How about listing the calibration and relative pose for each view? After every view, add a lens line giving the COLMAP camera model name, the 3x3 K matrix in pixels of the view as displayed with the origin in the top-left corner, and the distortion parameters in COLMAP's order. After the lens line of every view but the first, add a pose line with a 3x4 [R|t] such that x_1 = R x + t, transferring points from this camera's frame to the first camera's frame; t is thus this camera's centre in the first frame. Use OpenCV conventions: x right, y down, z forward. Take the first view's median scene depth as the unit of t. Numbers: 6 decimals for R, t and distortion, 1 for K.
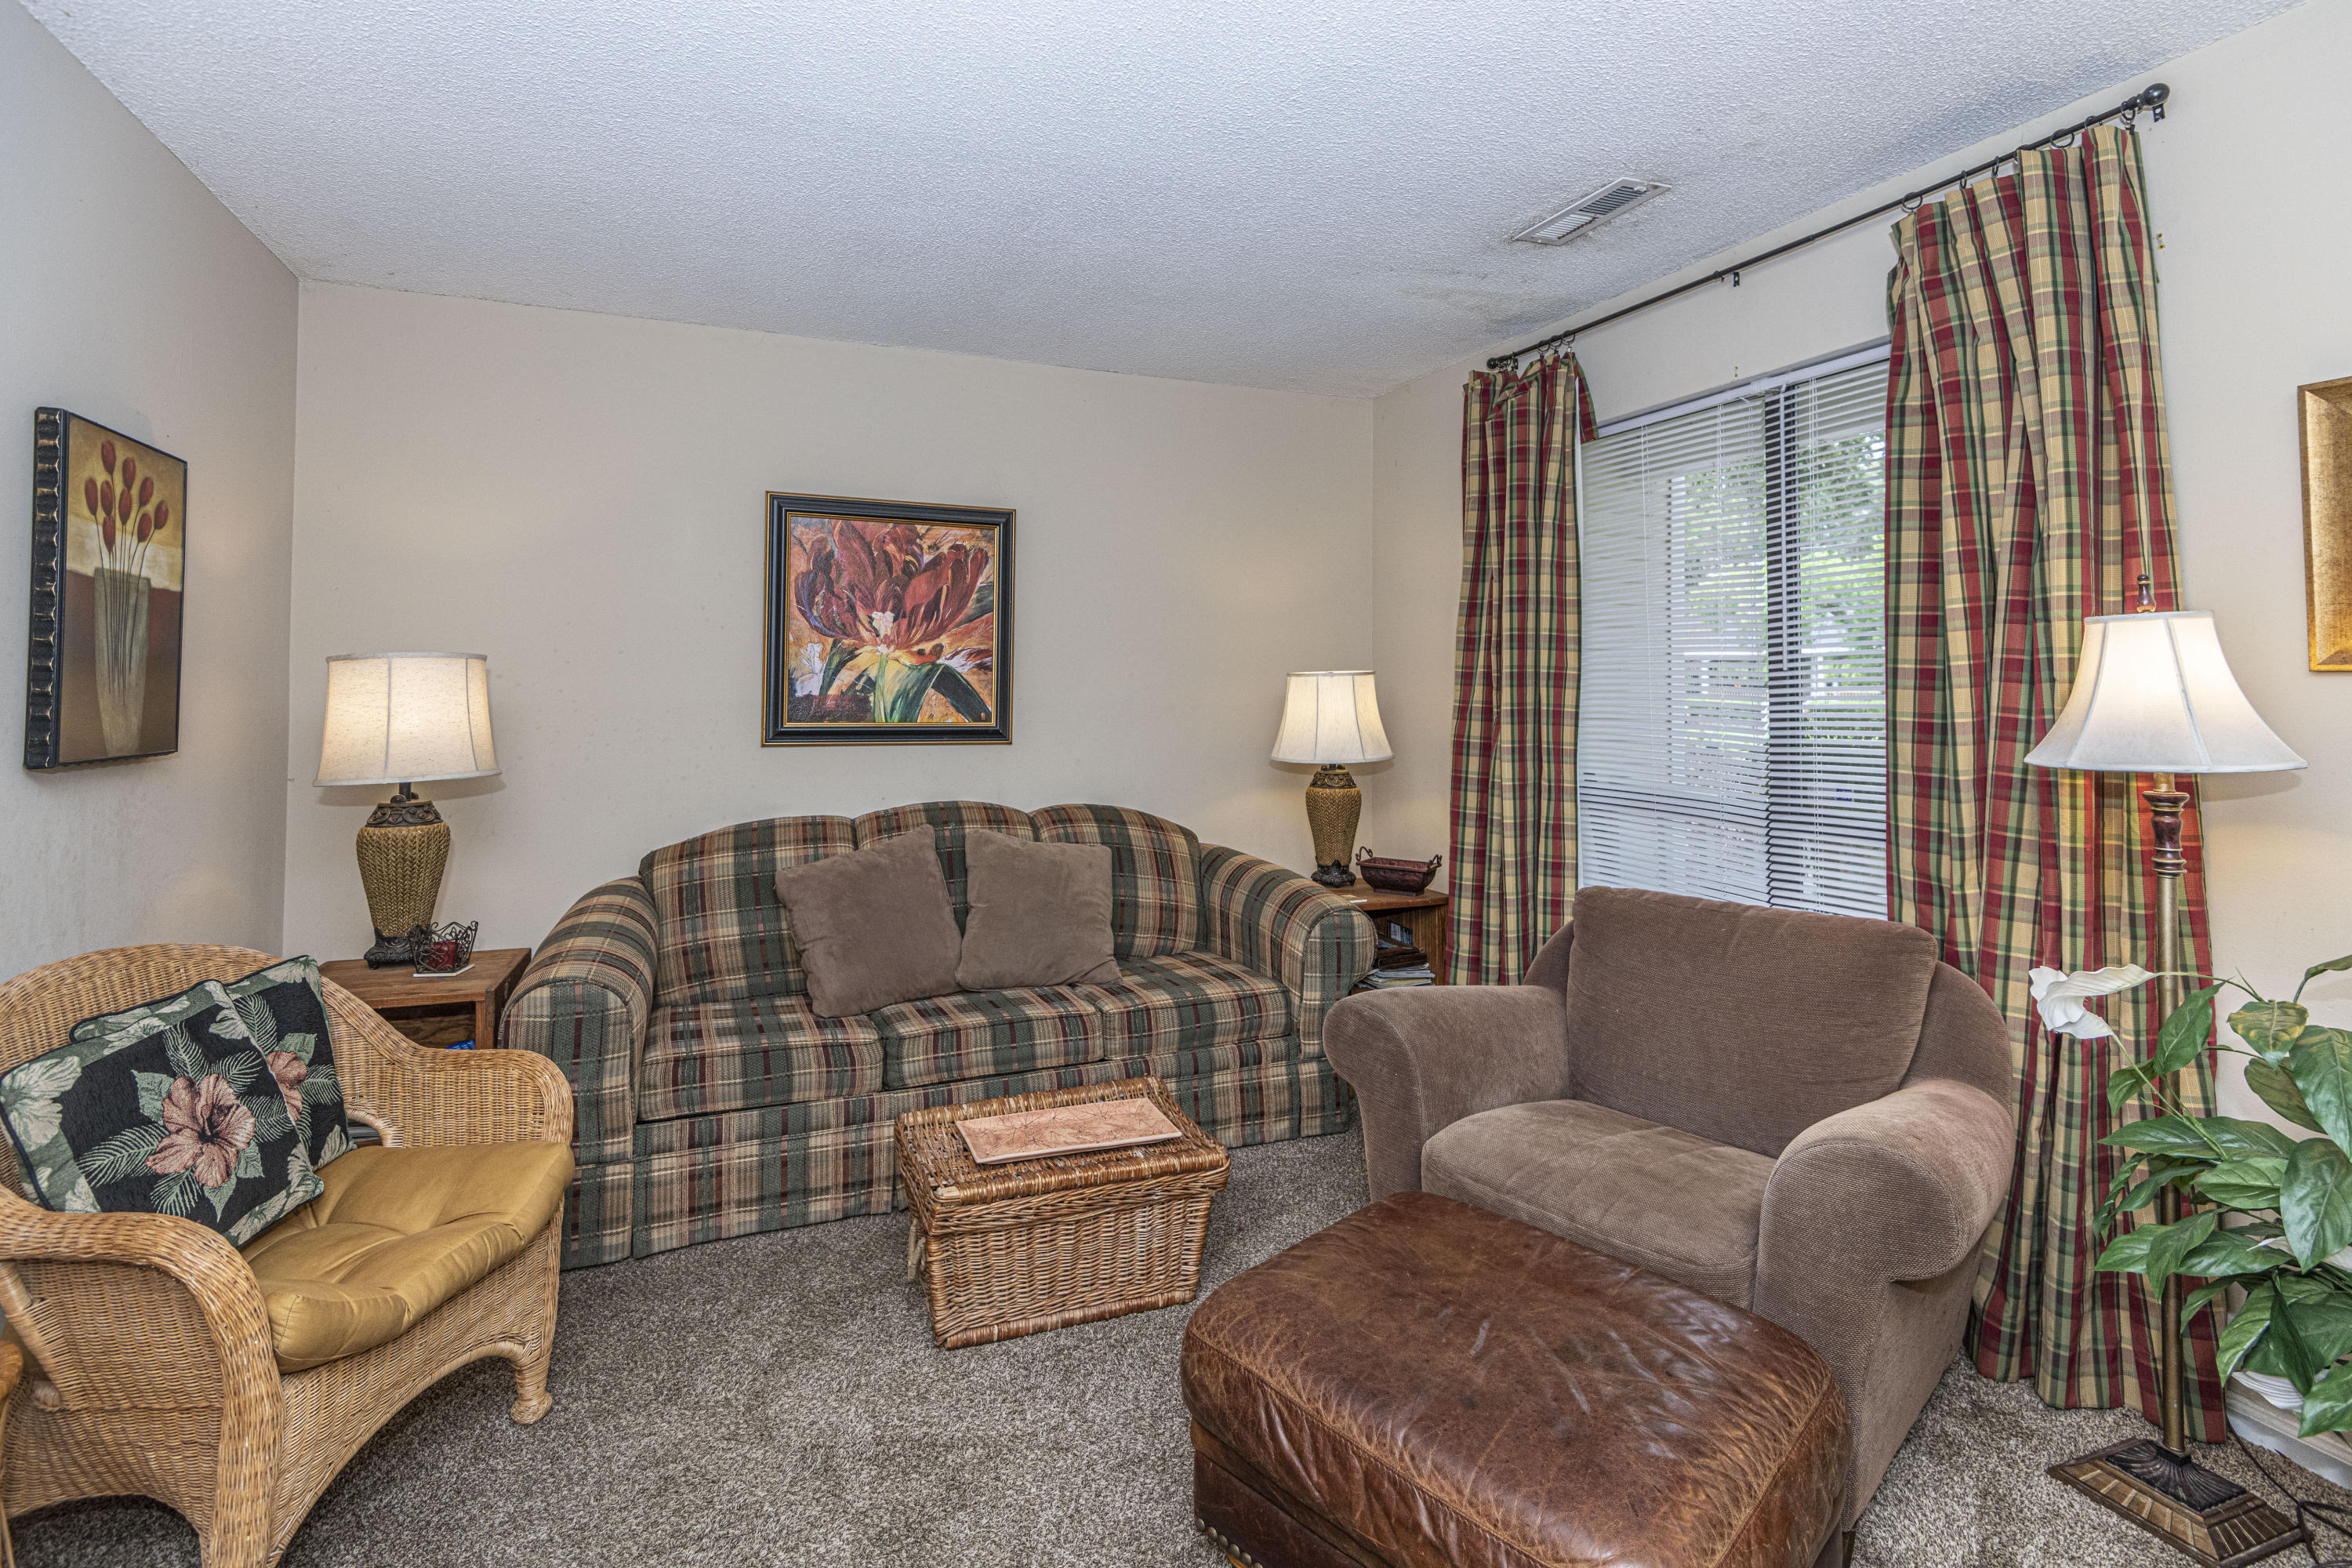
lens RADIAL K [[1077.0, 0, 1084.8], [0, 1077.0, 741.5], [0, 0, 1]] dist [0.007669, -0.000208]
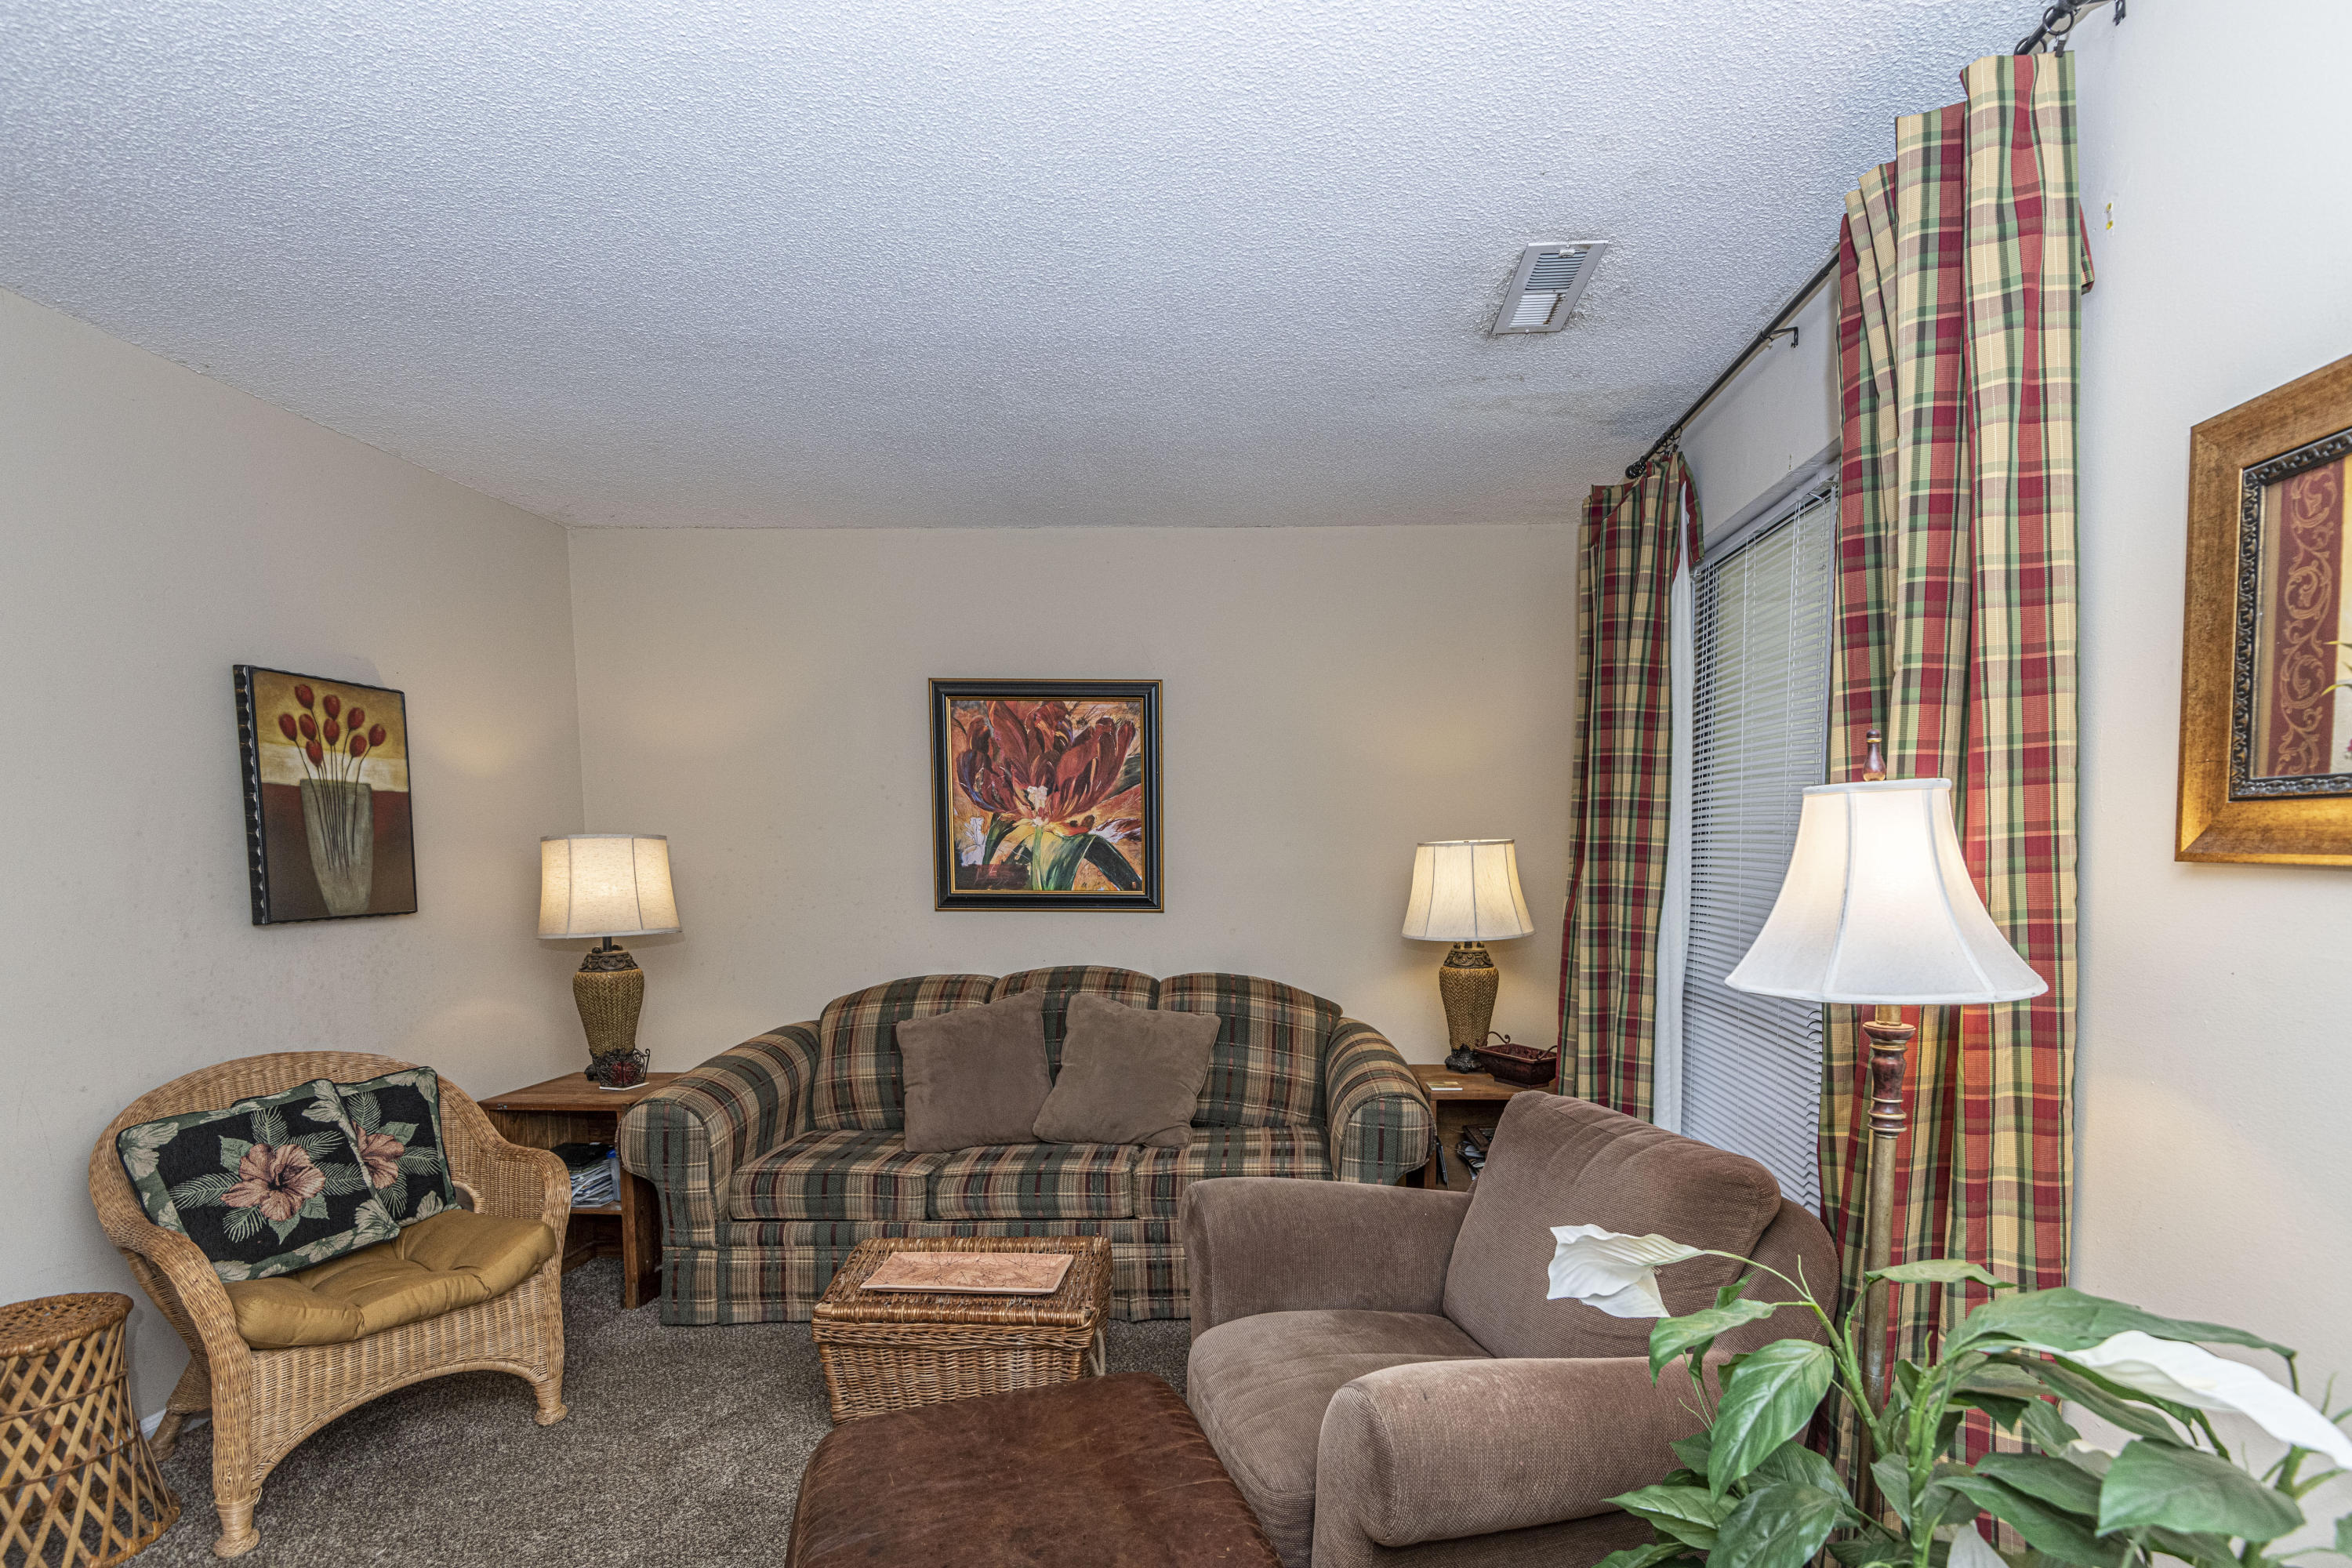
lens RADIAL K [[1064.3, 0, 1273.0], [0, 1064.3, 1006.0], [0, 0, 1]] dist [-0.000813, -0.000421]
pose [[0.934820, 0.050753, -0.351476, 0.498968], [-0.014435, 0.994347, 0.105192, -0.021870], [0.354828, -0.093262, 0.930268, 0.099255]]
